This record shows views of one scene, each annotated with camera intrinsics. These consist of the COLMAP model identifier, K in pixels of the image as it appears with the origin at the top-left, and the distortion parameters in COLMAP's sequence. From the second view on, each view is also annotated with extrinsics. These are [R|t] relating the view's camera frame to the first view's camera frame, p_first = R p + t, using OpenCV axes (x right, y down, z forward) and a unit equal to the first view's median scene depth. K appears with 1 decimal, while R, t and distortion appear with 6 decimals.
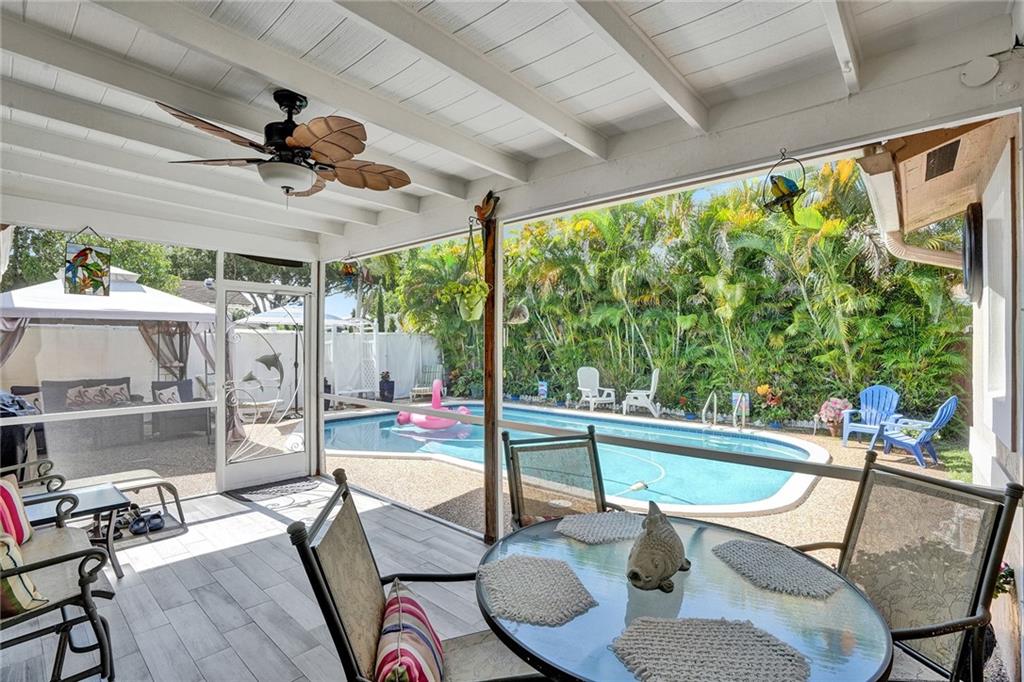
lens RADIAL K [[485.3, 0, 512.0], [0, 485.3, 341.0], [0, 0, 1]] dist [-0.067565, 0.027700]
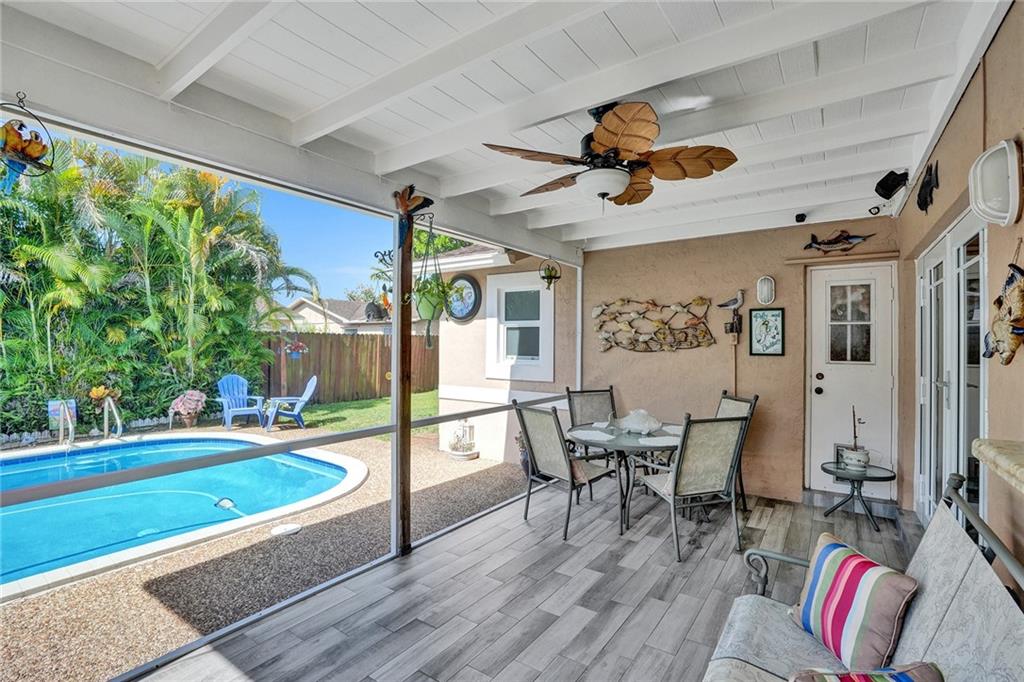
lens RADIAL K [[485.3, 0, 512.0], [0, 485.3, 341.0], [0, 0, 1]] dist [-0.067565, 0.027700]
pose [[-0.116609, -0.006420, 0.993157, -0.709795], [-0.011149, 0.999925, 0.005154, -0.005674], [-0.993115, -0.010472, -0.116671, 0.635809]]
